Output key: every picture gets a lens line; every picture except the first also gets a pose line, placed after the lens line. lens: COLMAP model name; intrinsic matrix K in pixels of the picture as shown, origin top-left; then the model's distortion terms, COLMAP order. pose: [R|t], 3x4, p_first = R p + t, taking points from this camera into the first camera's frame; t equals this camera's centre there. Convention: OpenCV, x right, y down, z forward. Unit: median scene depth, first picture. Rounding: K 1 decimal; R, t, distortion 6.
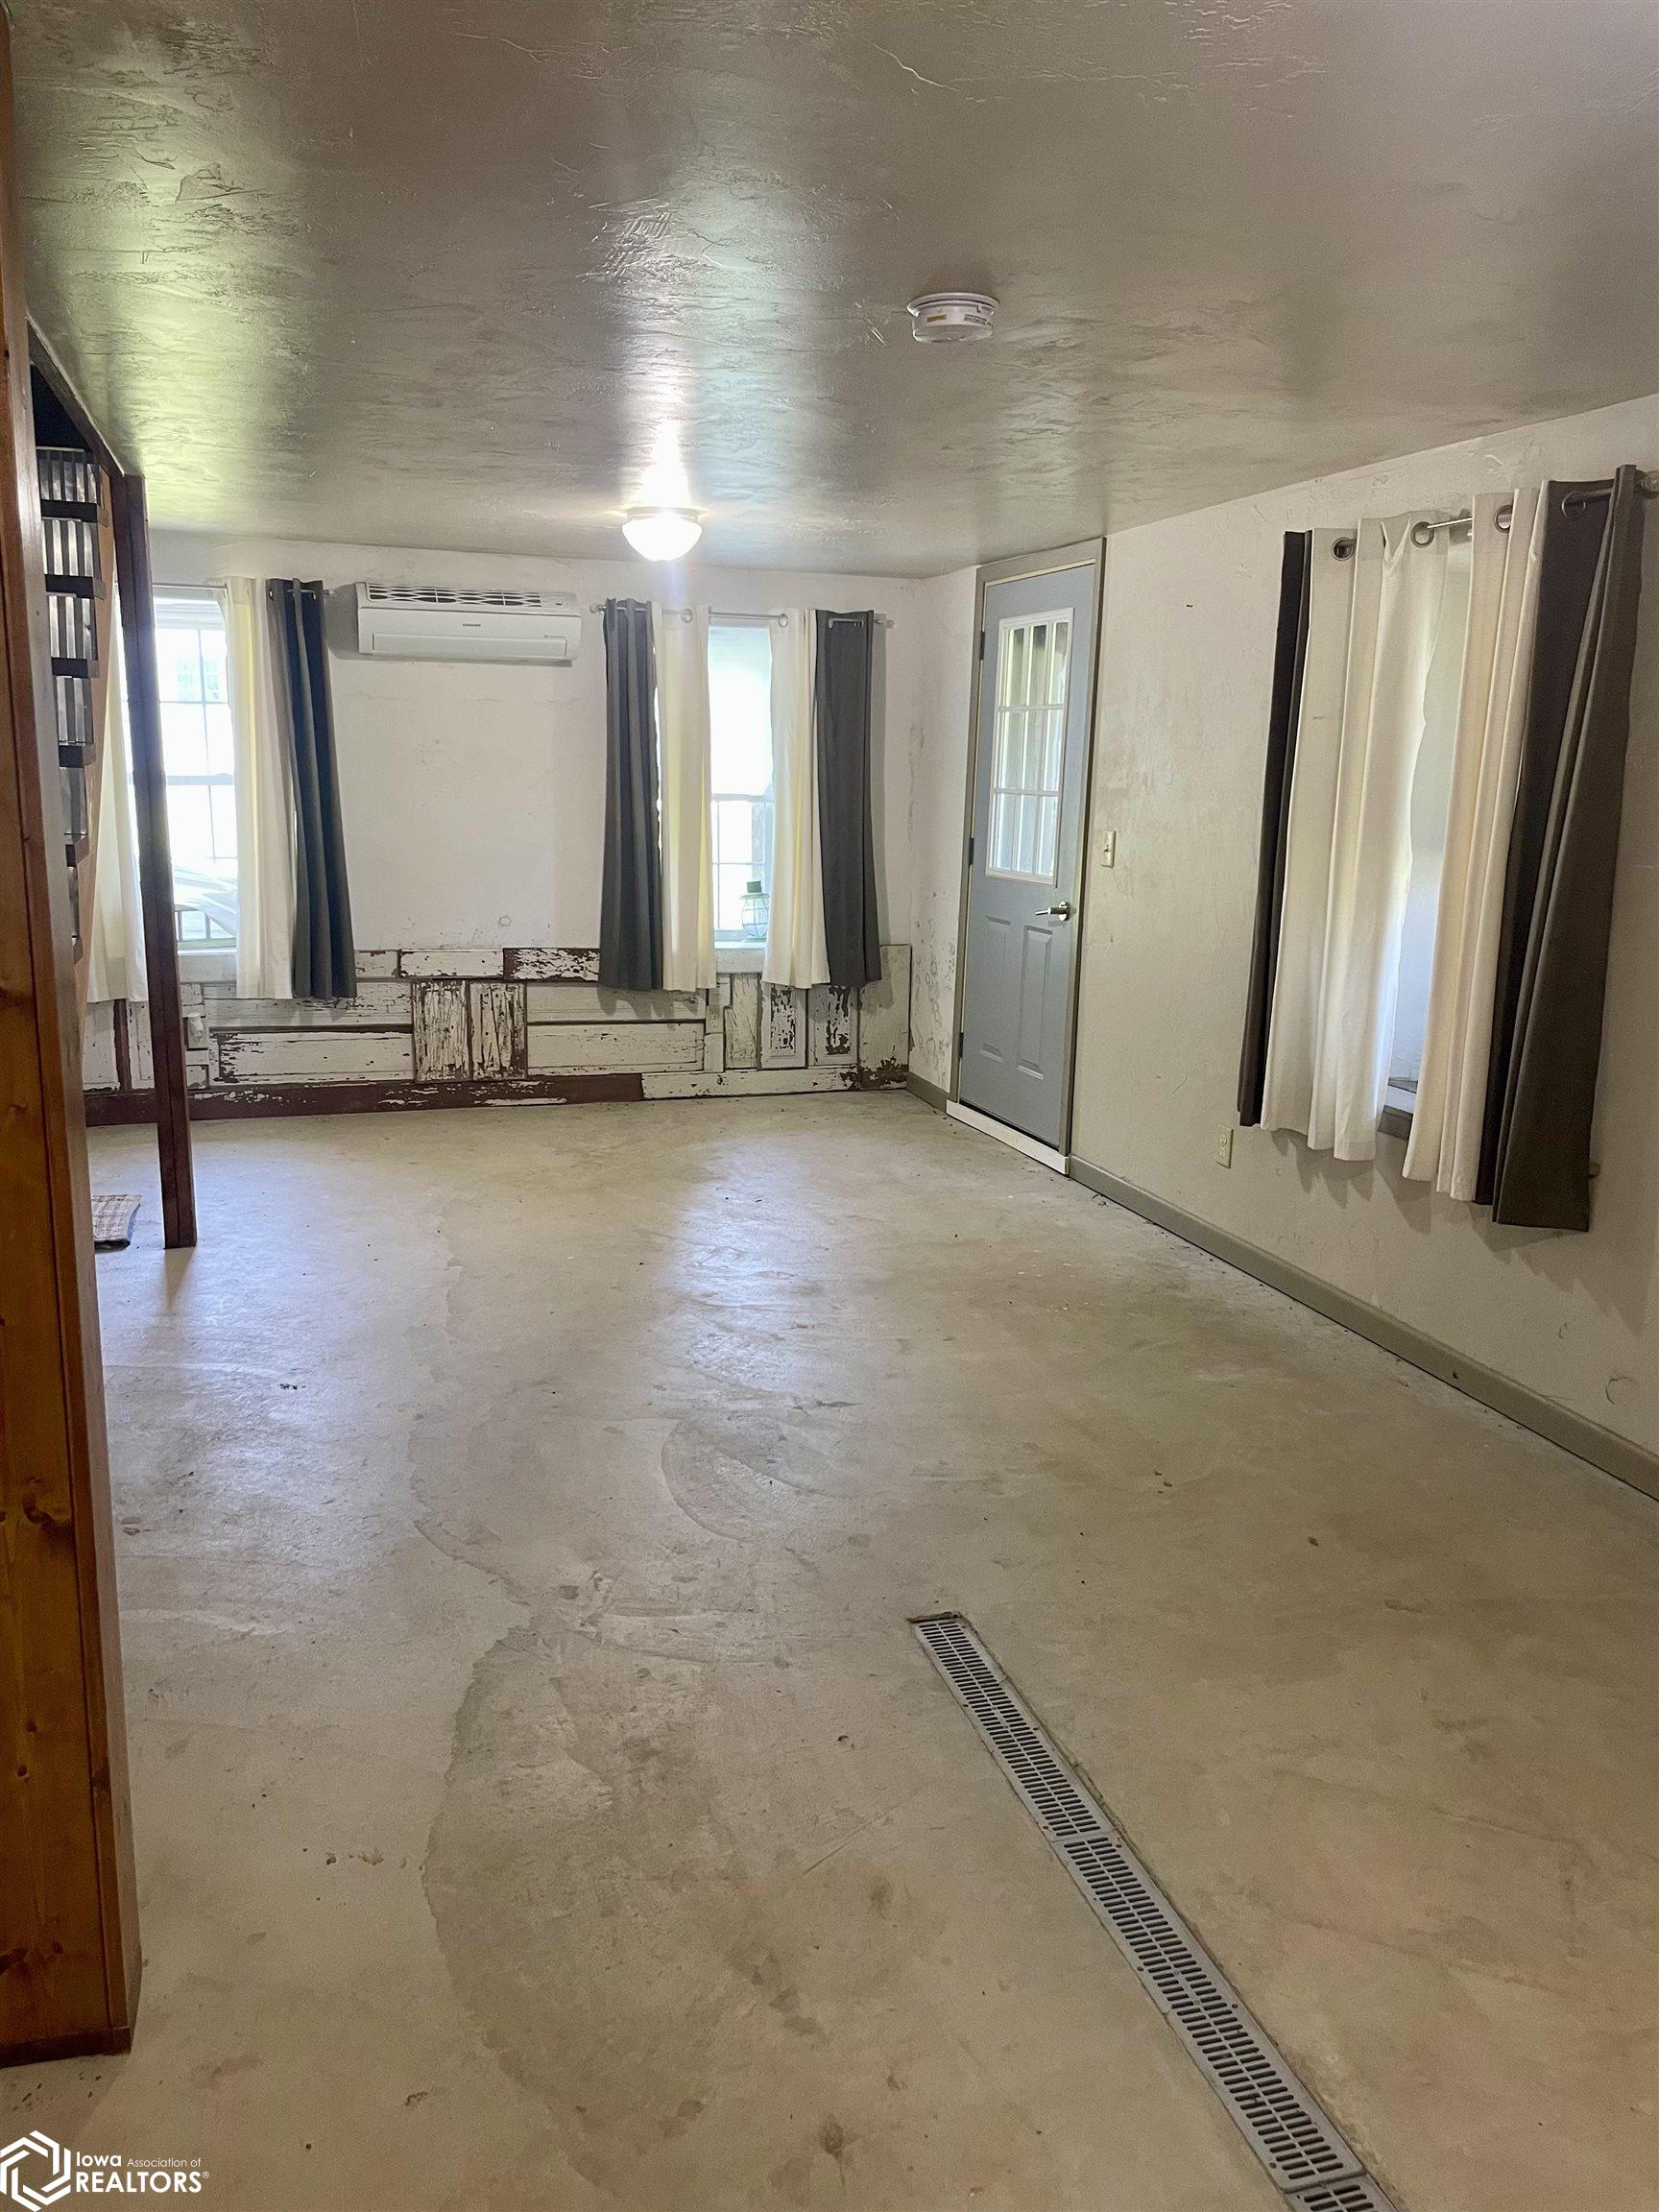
lens RADIAL K [[1659.9, 0, 833.7], [0, 1659.9, 1086.8], [0, 0, 1]] dist [0.088917, -0.122828]
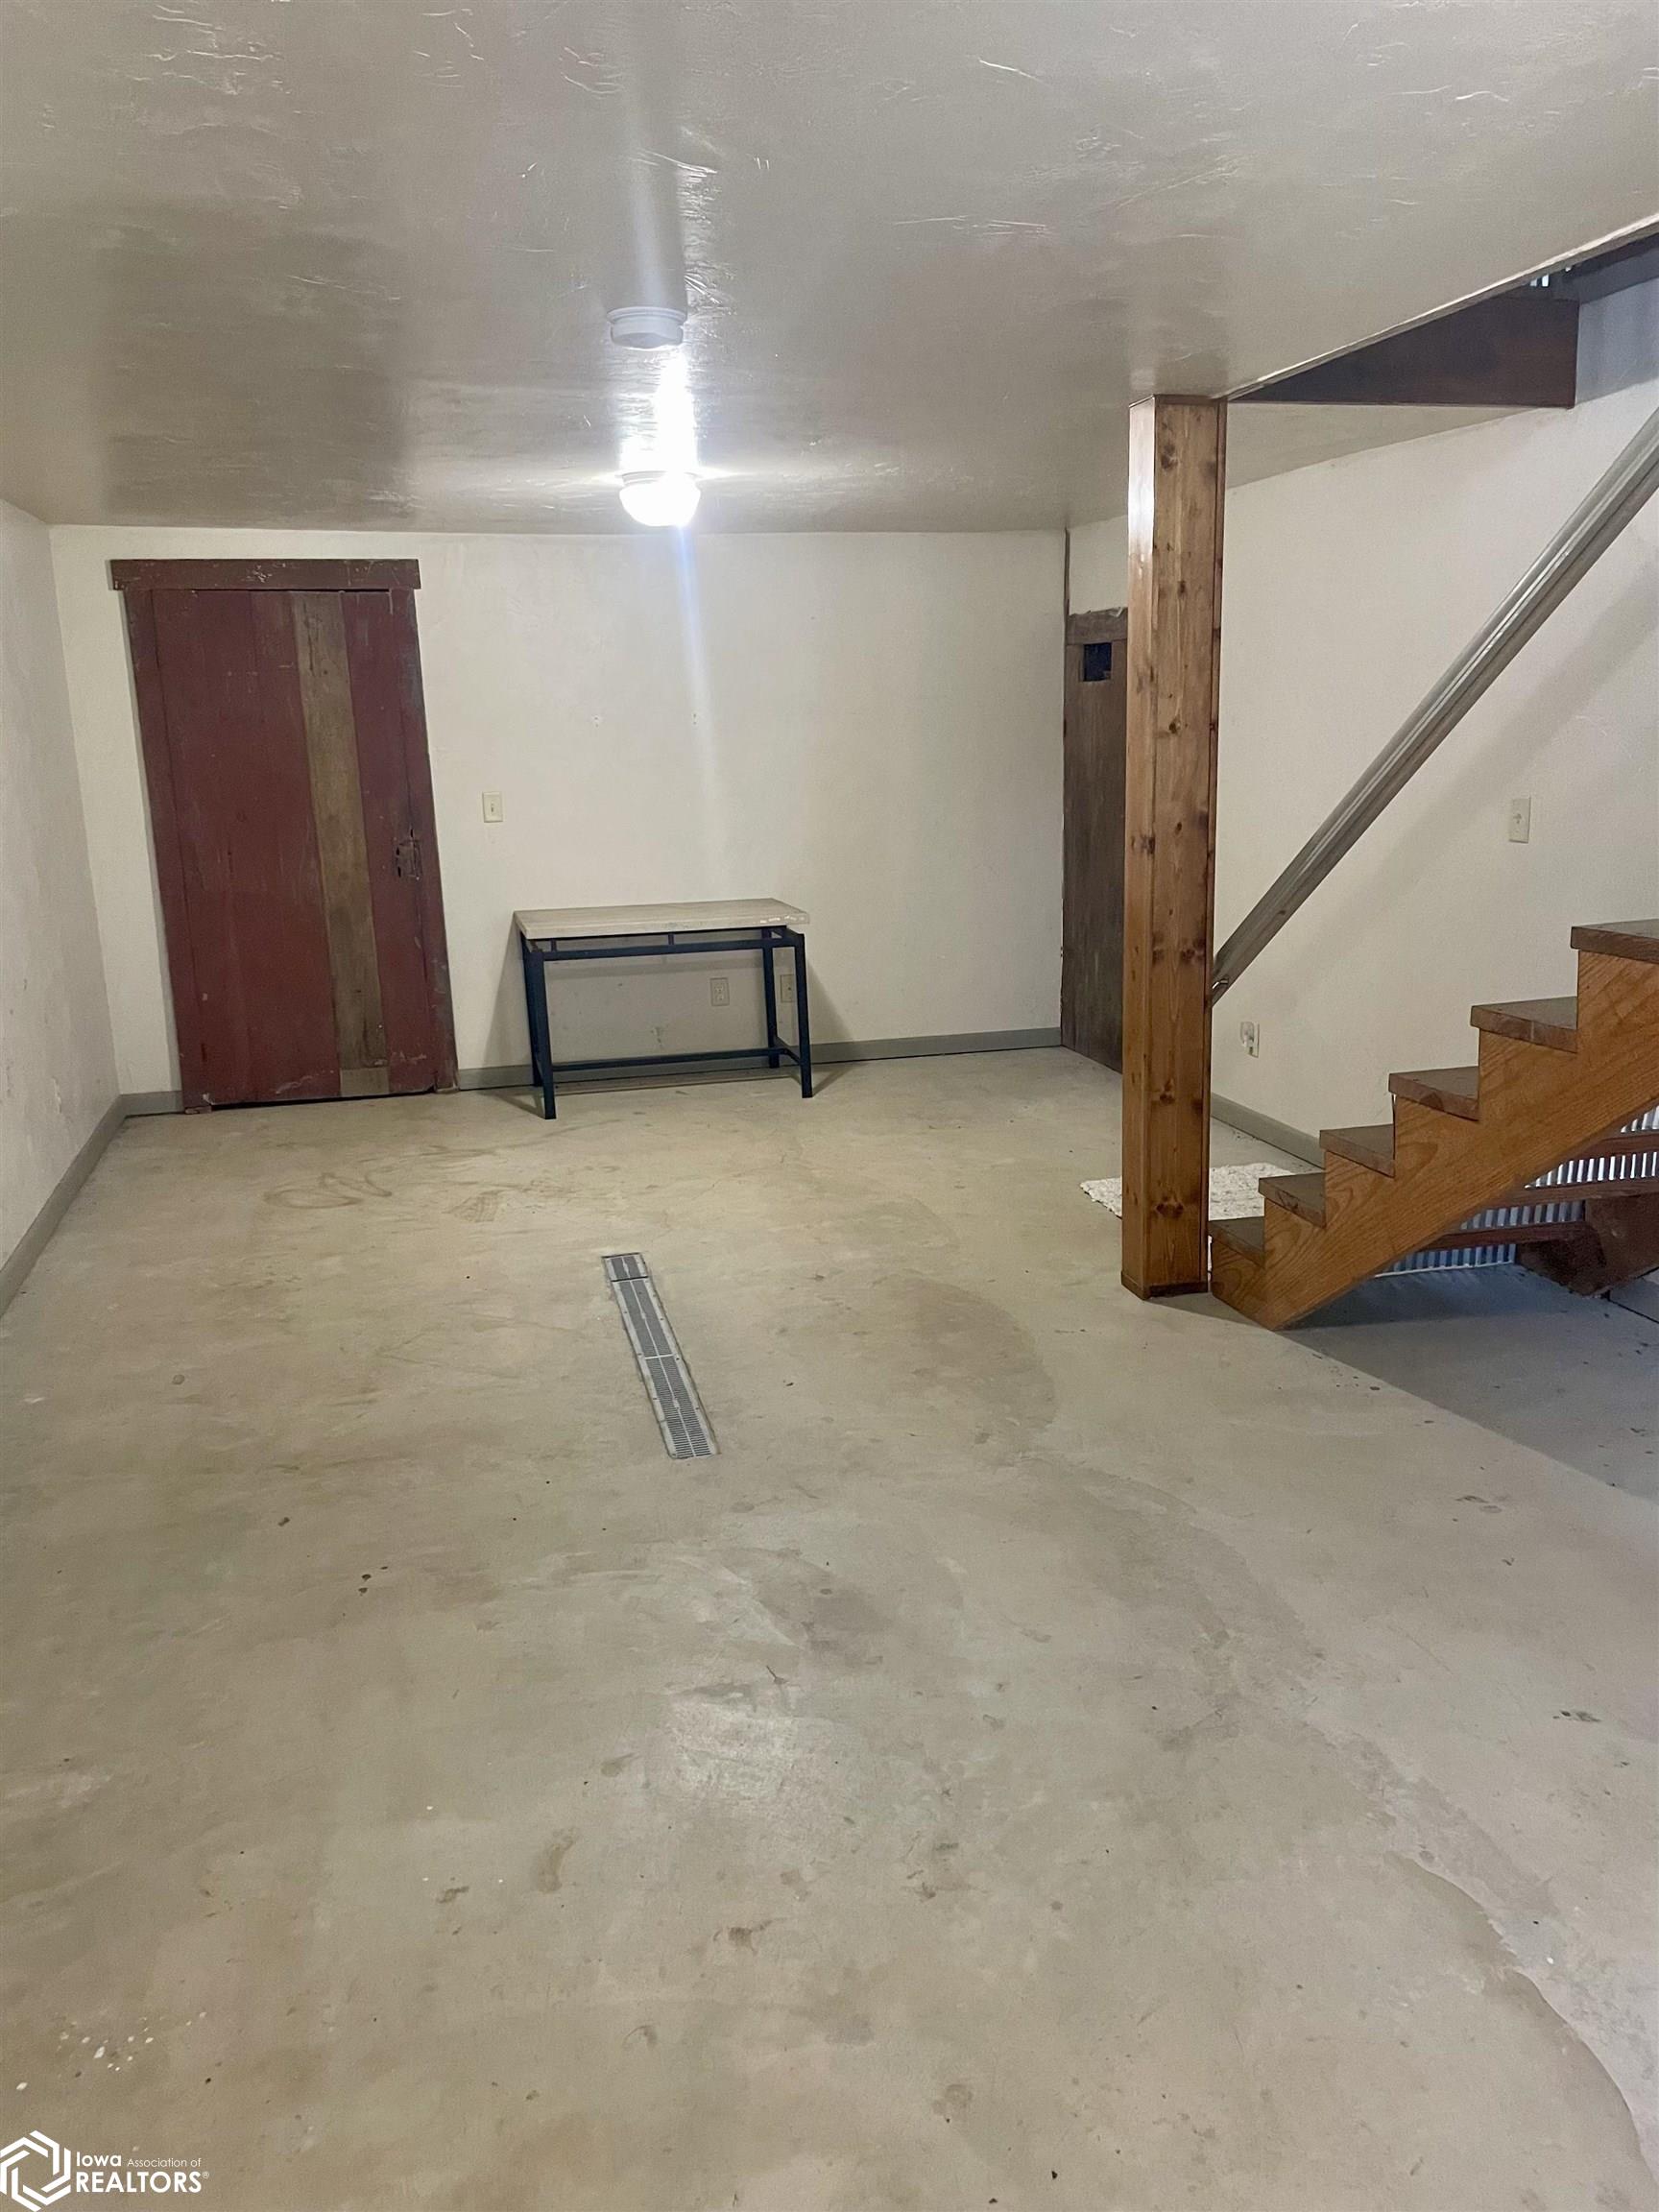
lens RADIAL K [[1659.9, 0, 833.7], [0, 1659.9, 1086.8], [0, 0, 1]] dist [0.088917, -0.122828]
pose [[-0.997858, -0.000969, 0.065414, -0.126552], [0.025888, 0.912424, 0.408427, -0.443332], [-0.060081, 0.409245, -0.910444, 2.186262]]
